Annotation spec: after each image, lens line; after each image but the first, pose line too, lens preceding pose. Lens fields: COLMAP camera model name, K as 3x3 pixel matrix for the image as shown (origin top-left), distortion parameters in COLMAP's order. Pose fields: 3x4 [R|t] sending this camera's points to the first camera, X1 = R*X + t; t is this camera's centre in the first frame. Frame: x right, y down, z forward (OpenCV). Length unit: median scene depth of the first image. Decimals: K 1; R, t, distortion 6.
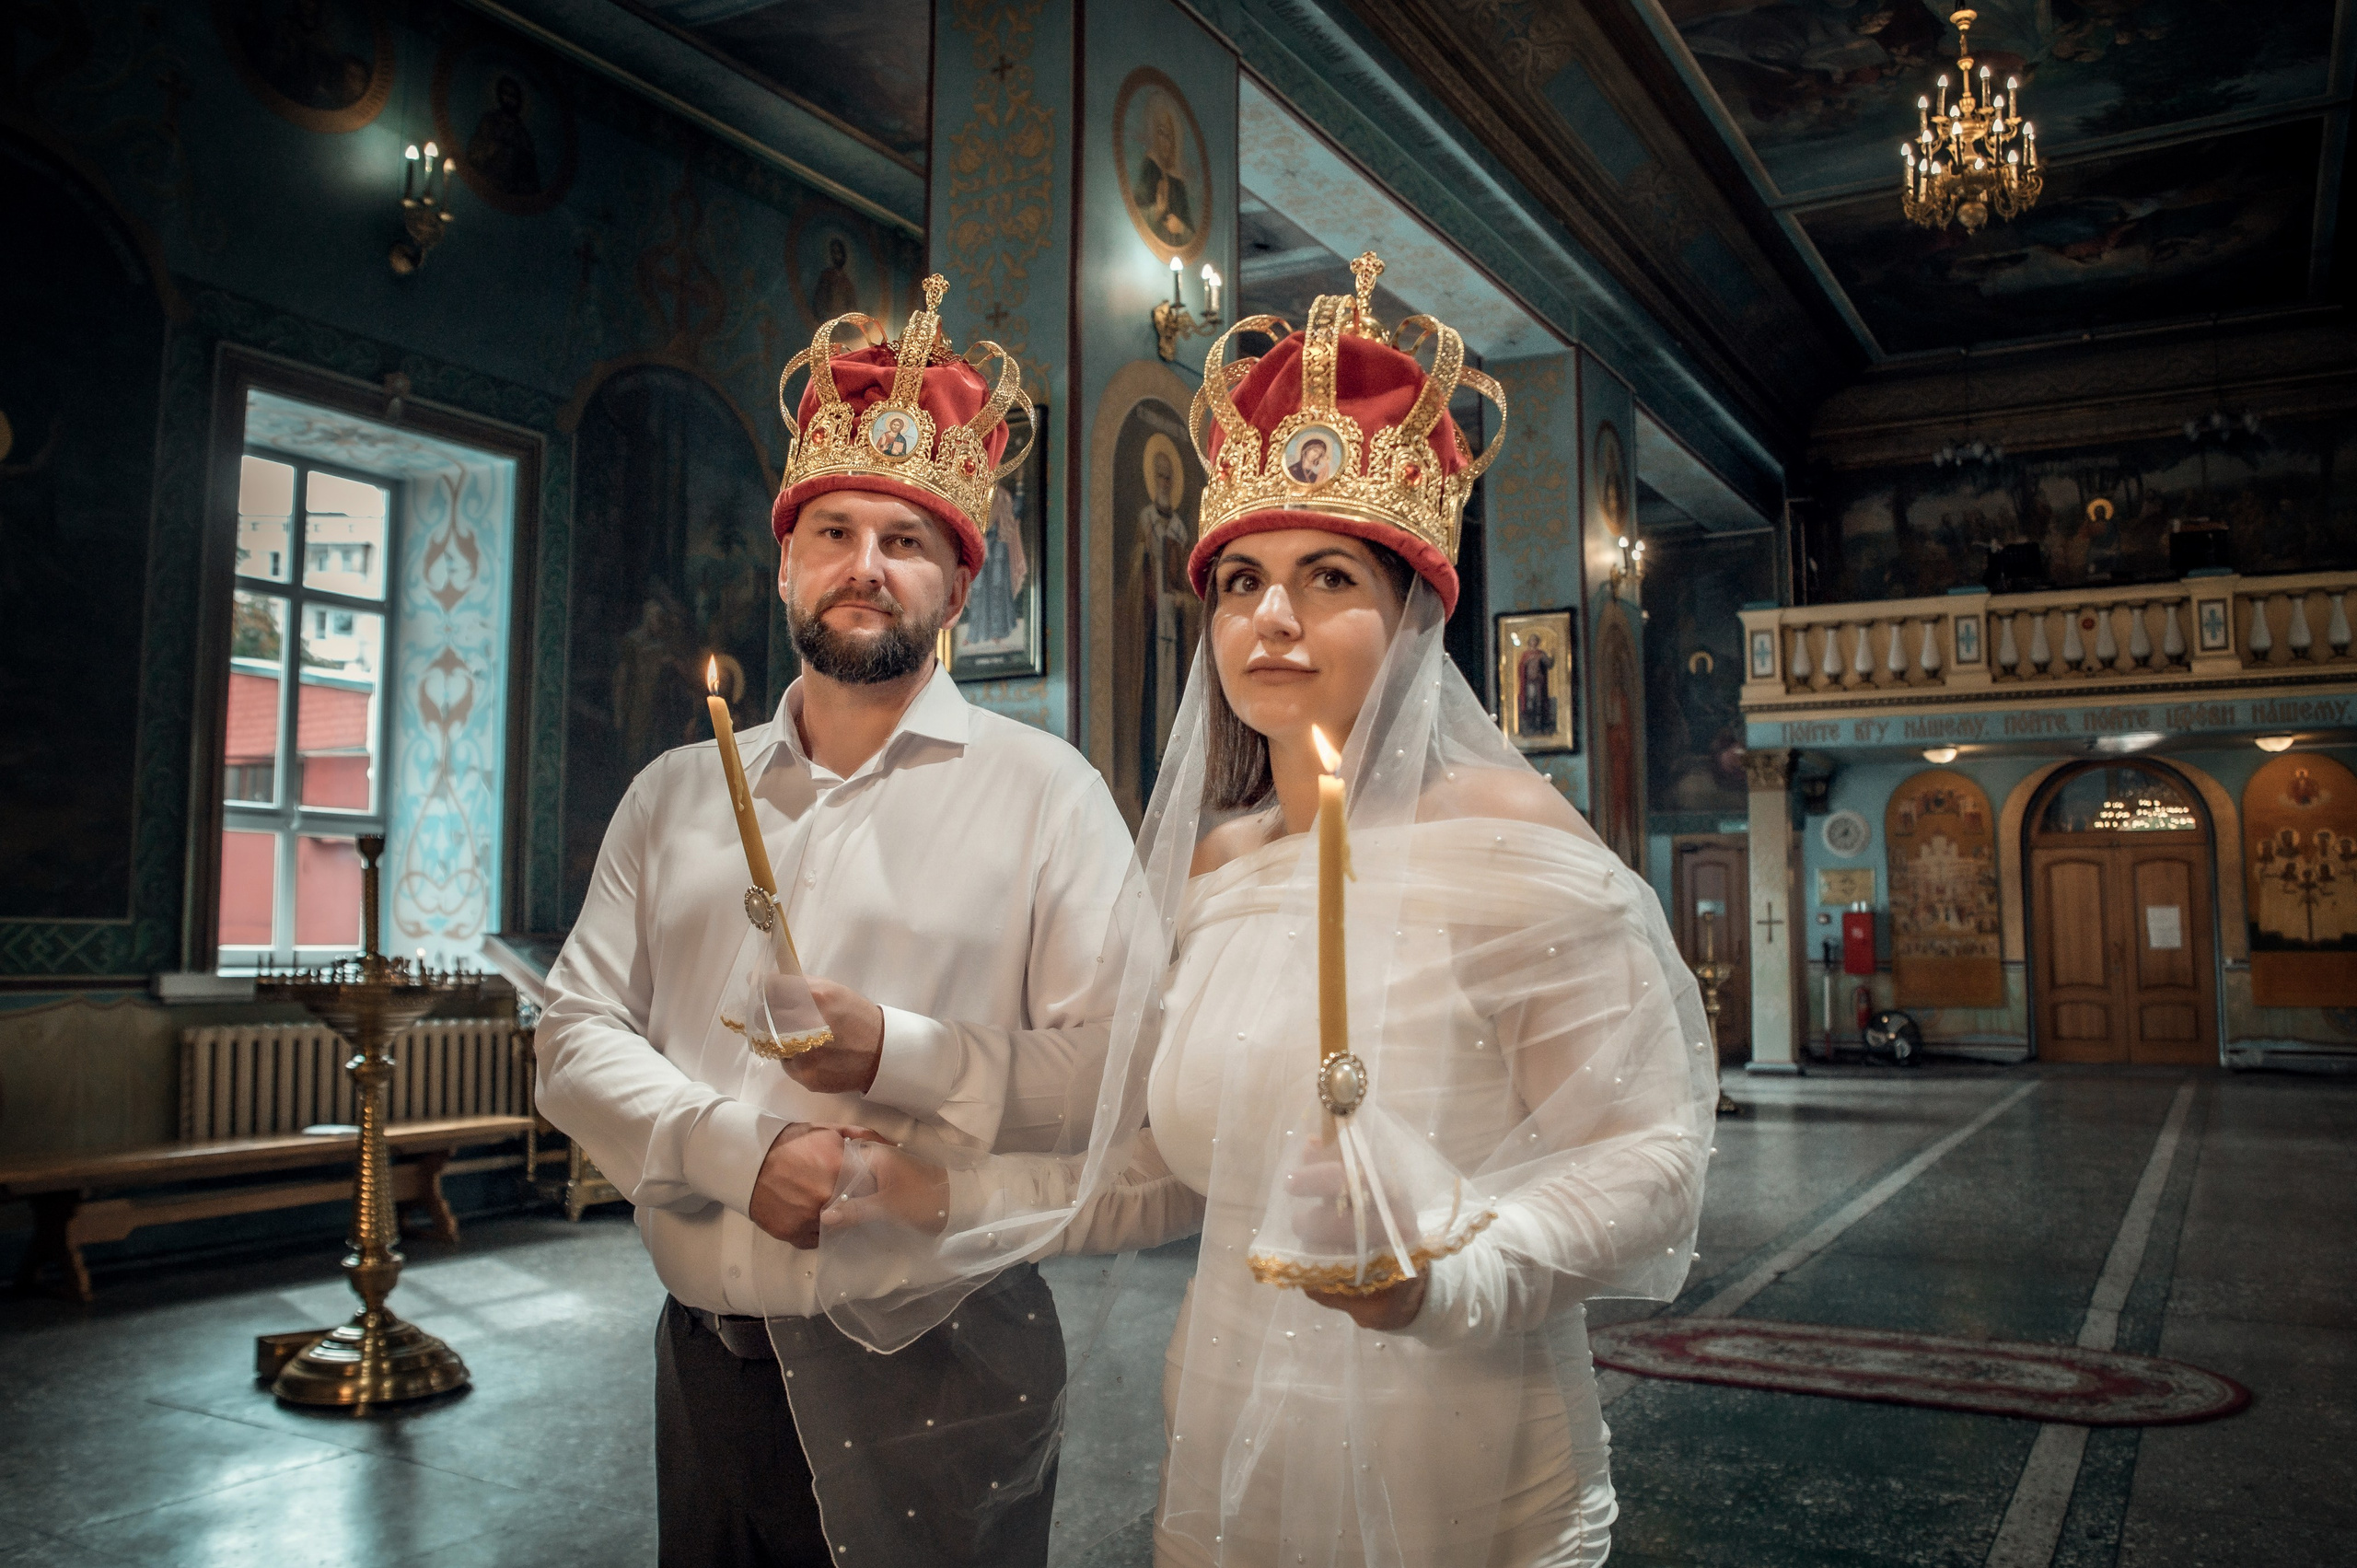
lens RADIAL K [[1879.5, 0, 1230.5], [0, 1879.5, 762.4], [0, 0, 1]] dist [-0.073809, 0.096435]
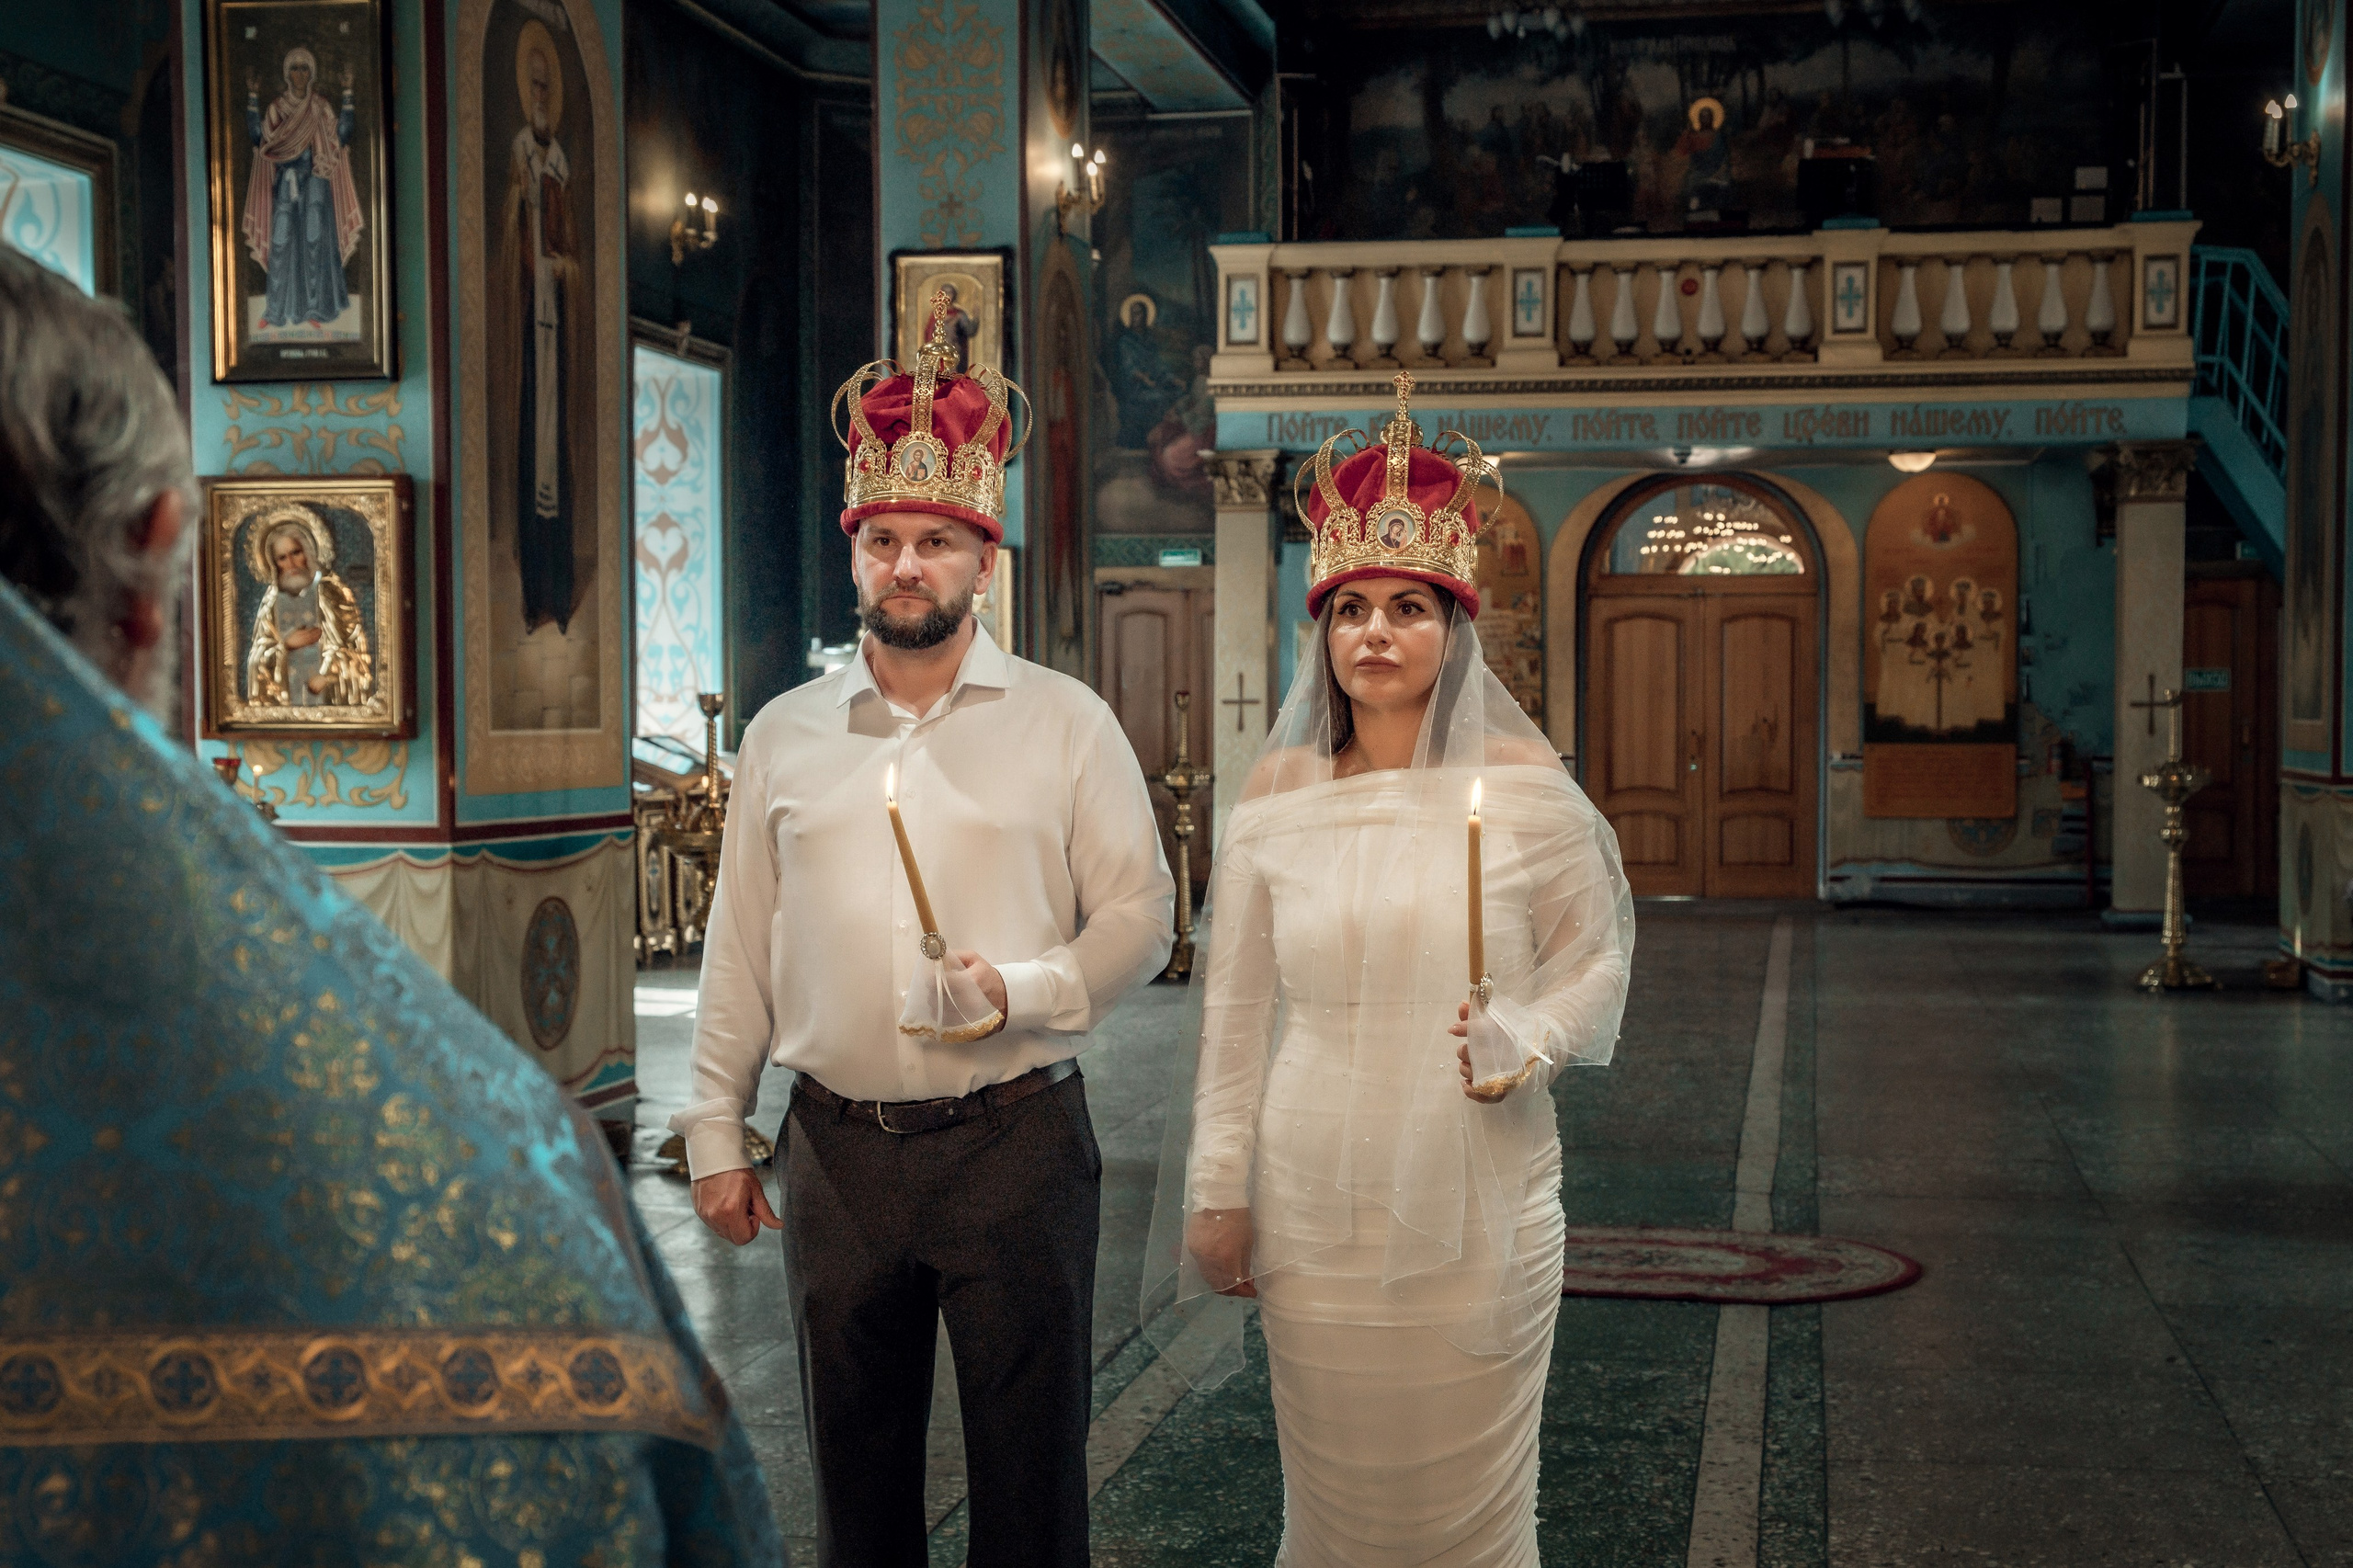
lens RADIAL K [[3113.3, 0, 1207.0], [0, 3113.3, 827.0], [0, 0, 1]] dist [0.059139, 0.020663]
pose [[0.952816, -0.011419, 0.303334, -0.090964], [-0.029757, 0.990965, 0.130776, -0.023472], [-0.302087, -0.133632, 0.943868, -0.116382]]
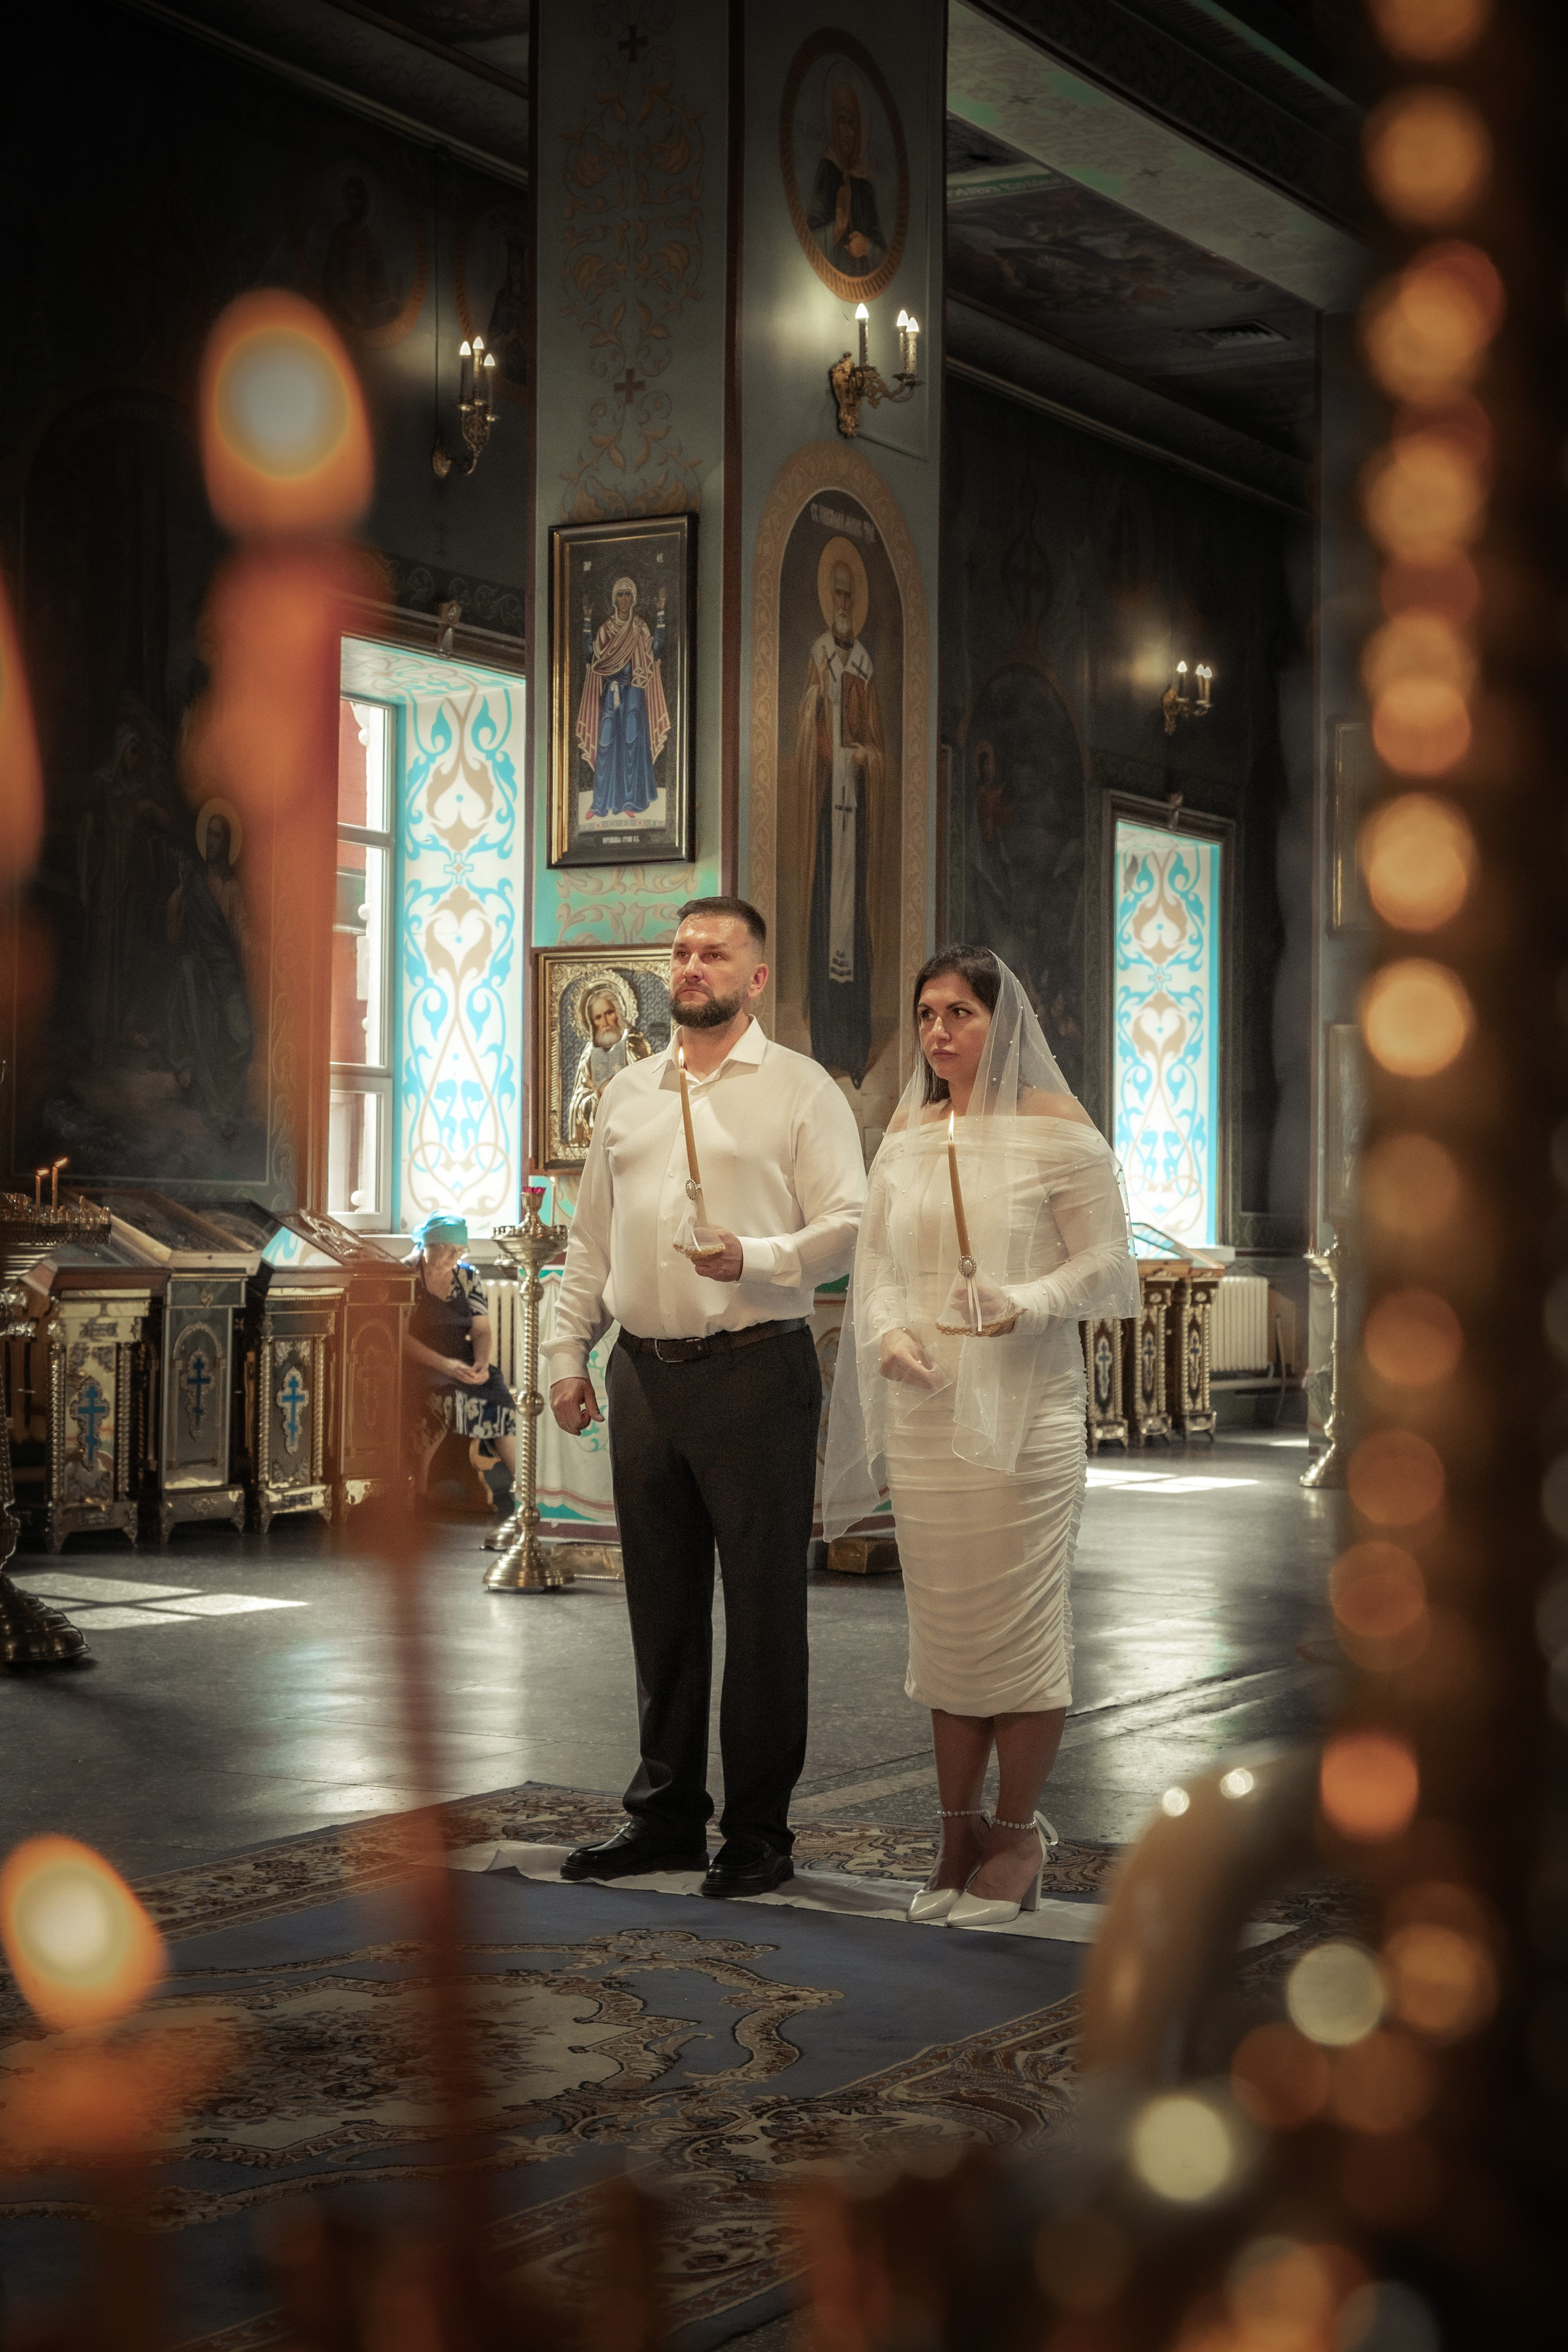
lens RADIAL K [[3807.3, 0, 784.0], [0, 3807.3, 1176.0], [0, 0, 1]] dist [0.142646, -0.109436]
pose [[0.999379, 0.012779, -0.032846, -0.002849], [-0.010115, 0.996740, 0.080041, -0.023498], [0.033762, -0.079659, 0.996250, -0.338700]]
